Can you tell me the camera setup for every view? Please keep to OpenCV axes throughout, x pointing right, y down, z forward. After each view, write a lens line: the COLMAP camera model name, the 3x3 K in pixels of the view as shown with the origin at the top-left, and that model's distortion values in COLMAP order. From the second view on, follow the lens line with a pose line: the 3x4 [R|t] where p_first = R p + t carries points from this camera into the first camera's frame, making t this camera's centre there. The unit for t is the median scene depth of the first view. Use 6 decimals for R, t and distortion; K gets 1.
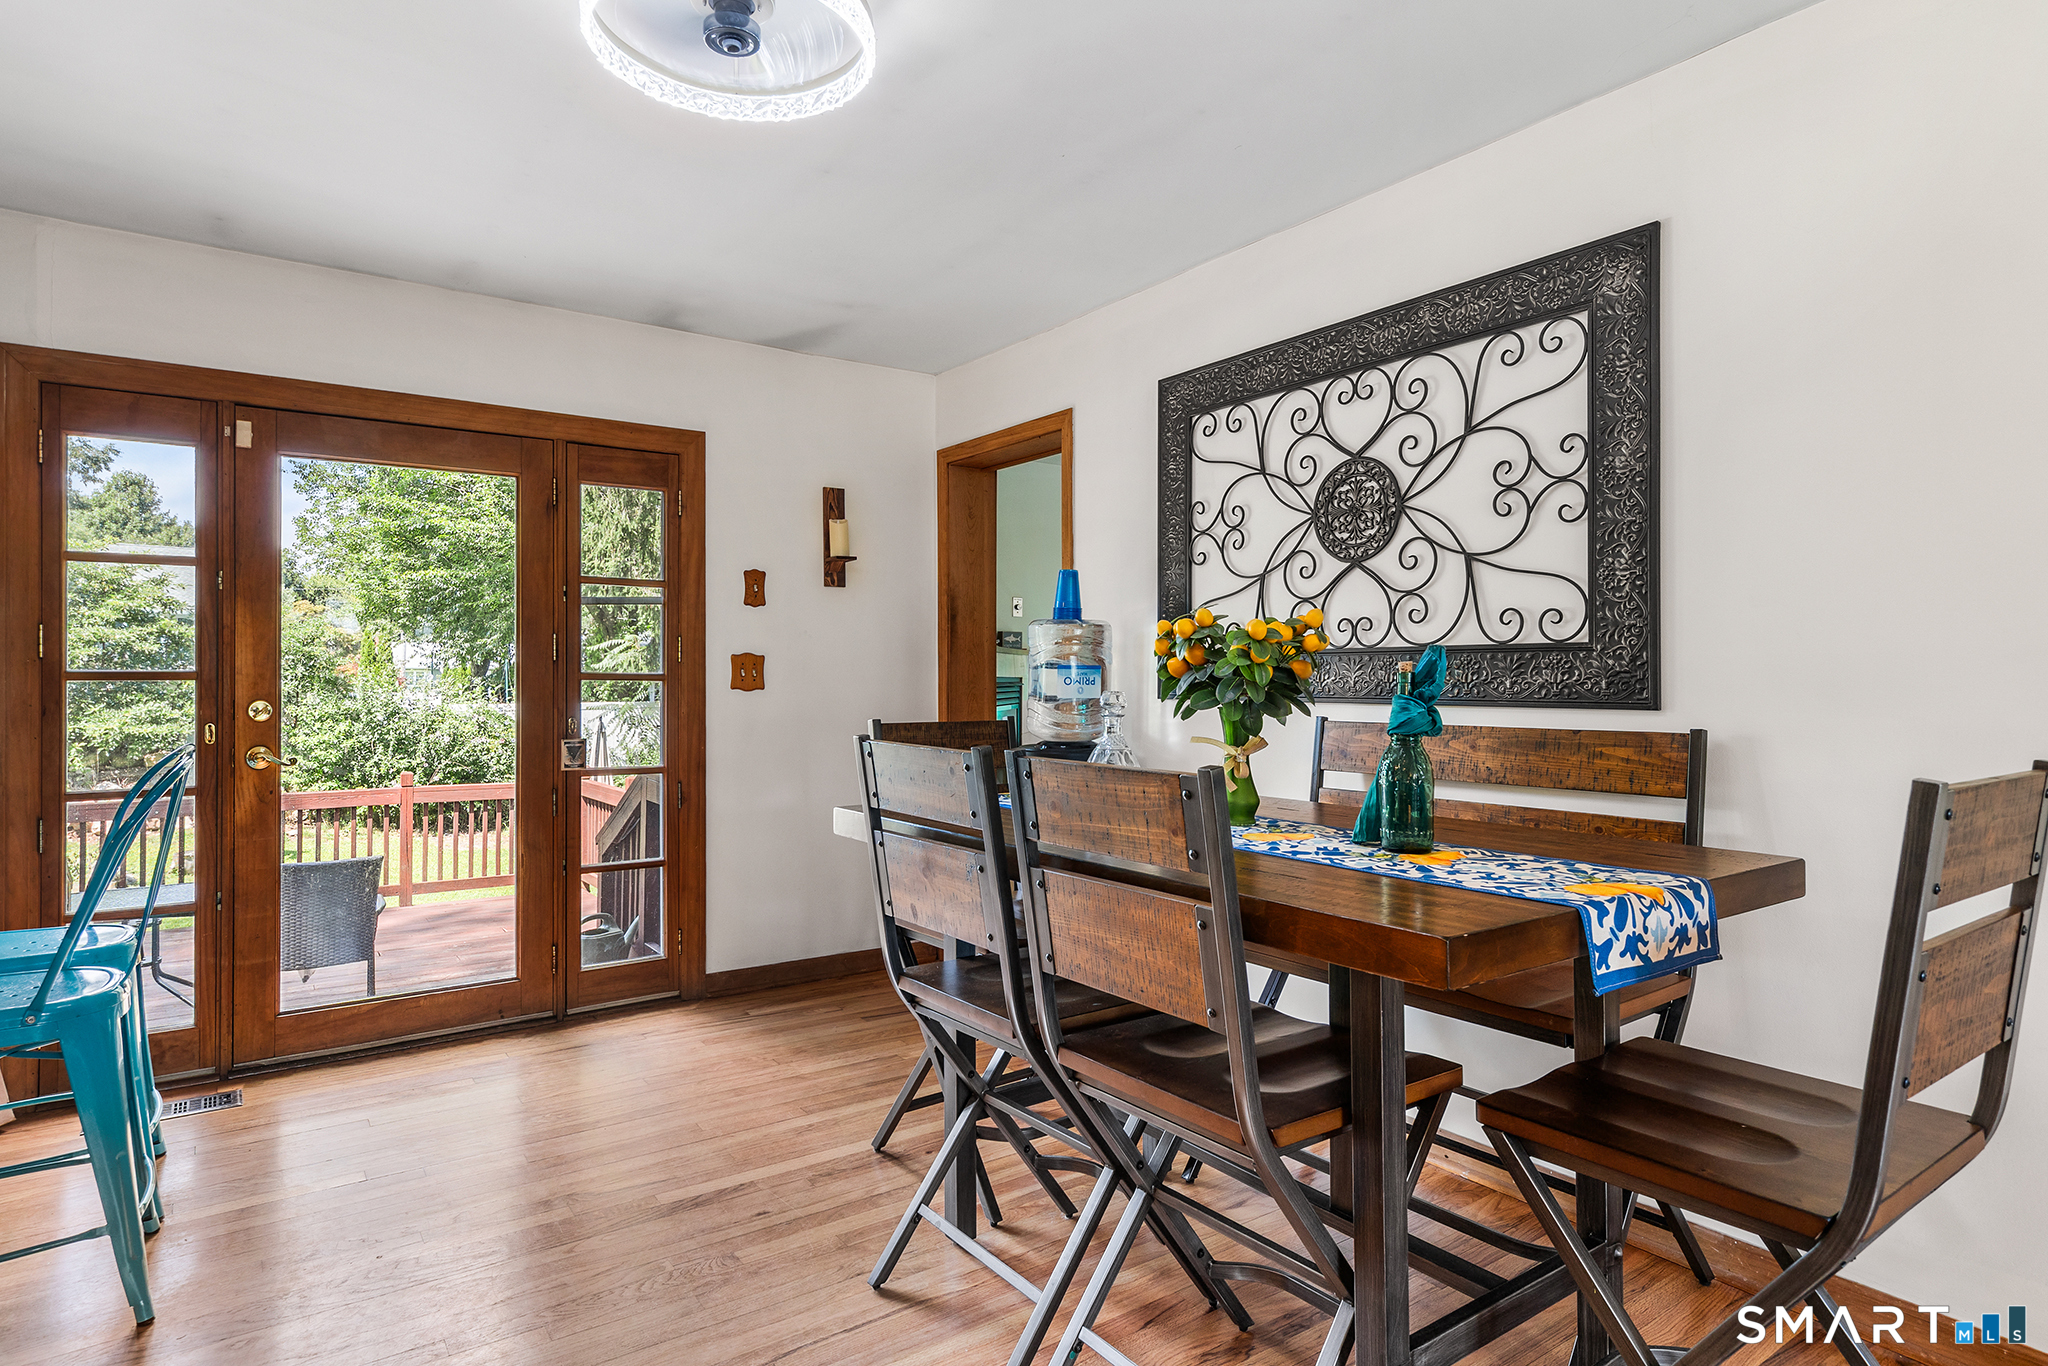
lens RADIAL K [[1126.9, 0, 1030.5], [0, 1126.9, 669.6], [0, 0, 1]] dist [0.005928, 0.001102]
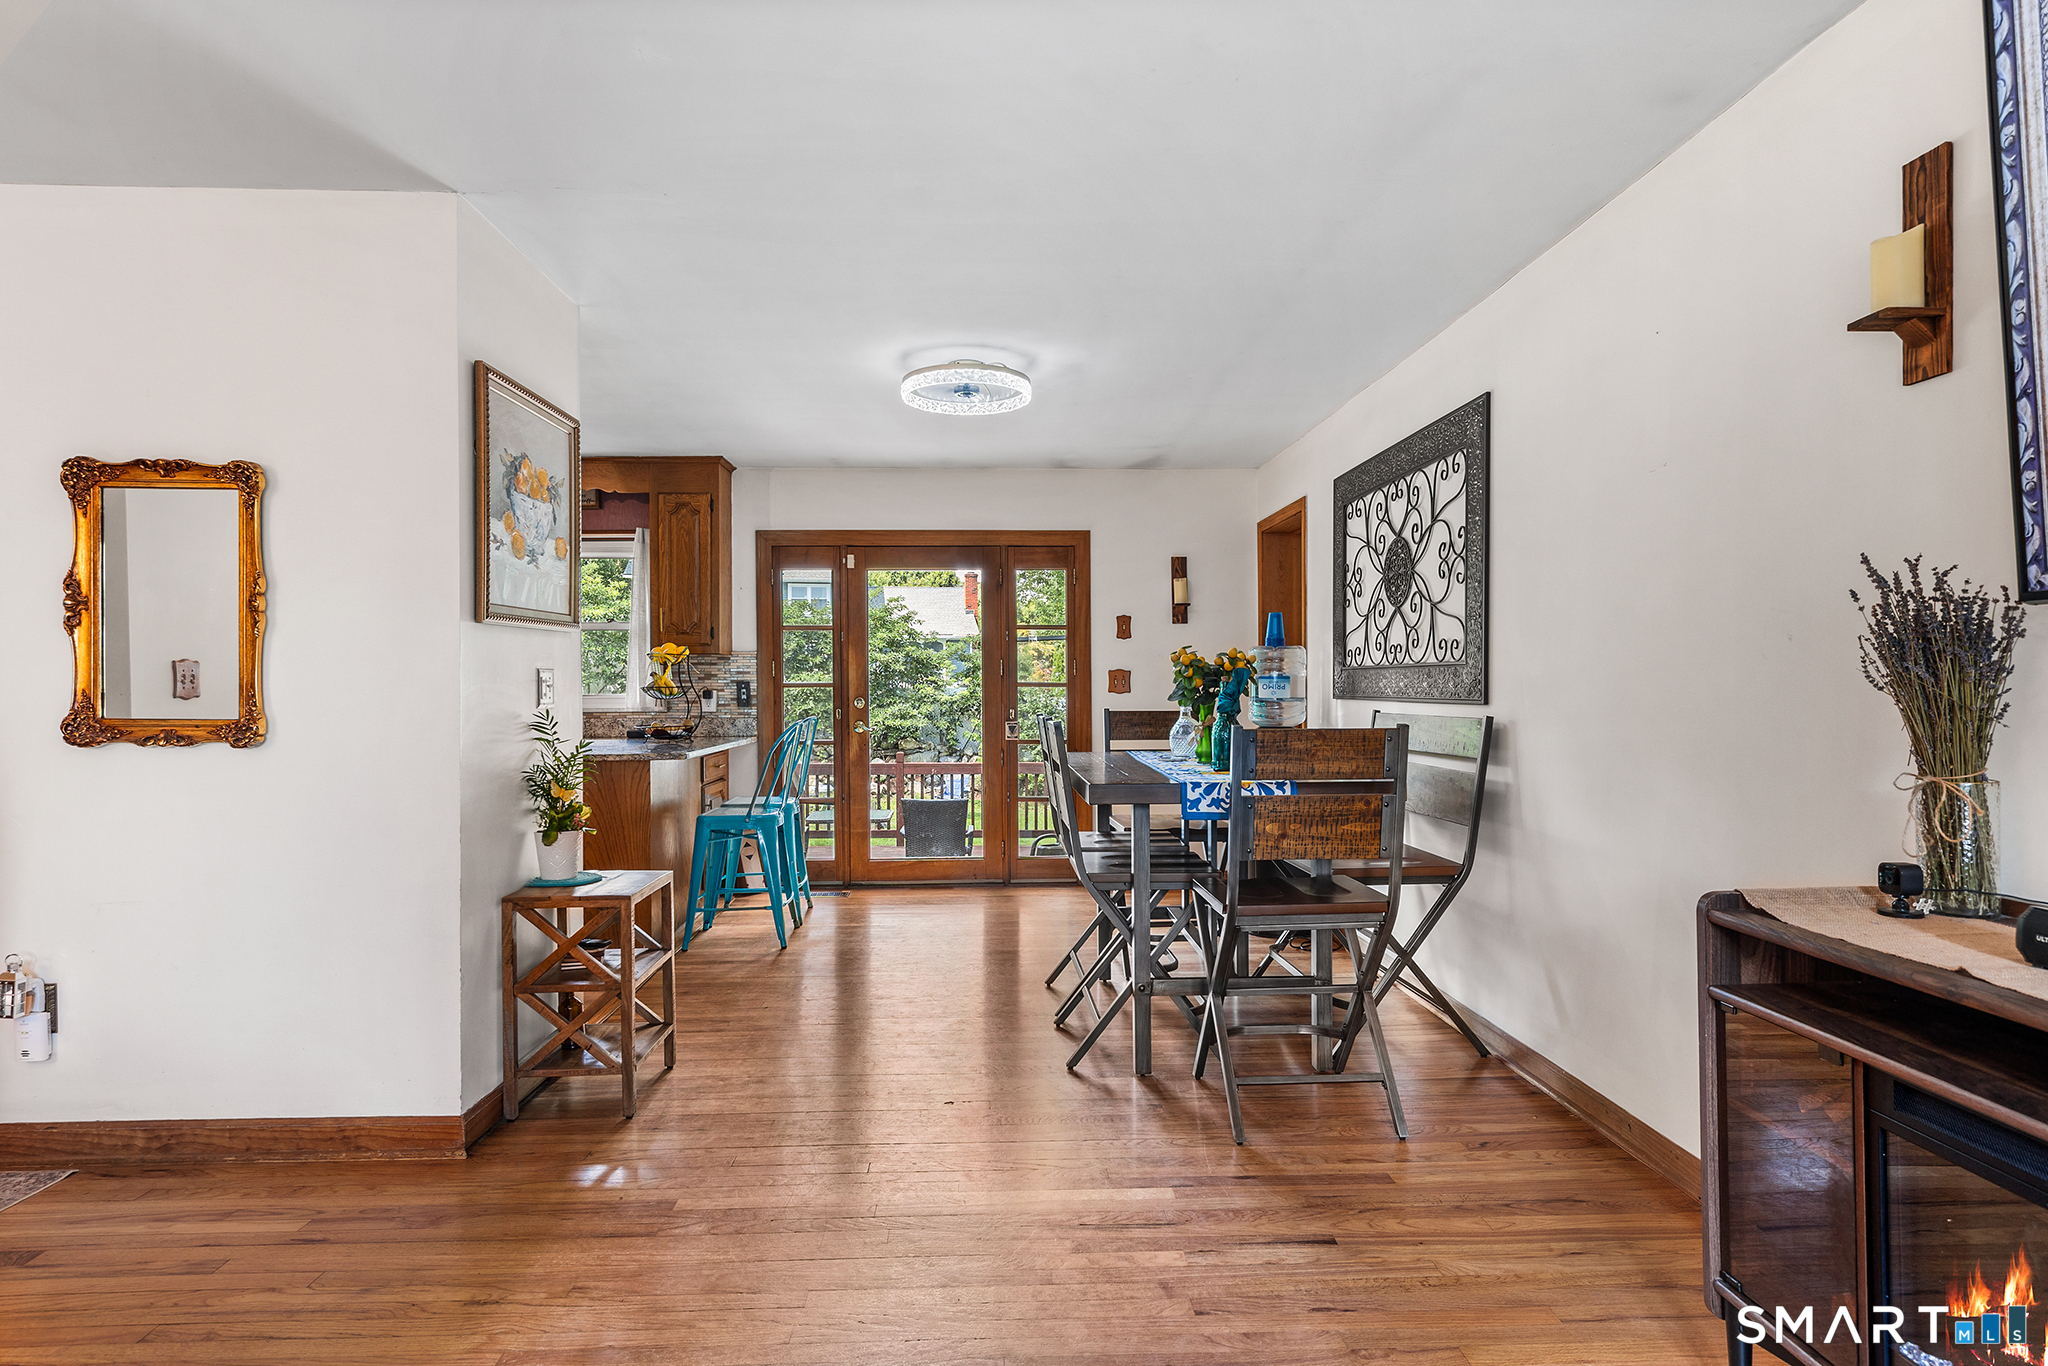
lens RADIAL K [[1126.9, 0, 1033.3], [0, 1126.9, 700.5], [0, 0, 1]] dist [0.005928, 0.001102]
pose [[0.839917, 0.005109, -0.542691, 0.578188], [0.006109, 0.999803, 0.018867, -0.001825], [0.542681, -0.019162, 0.839720, -0.433988]]
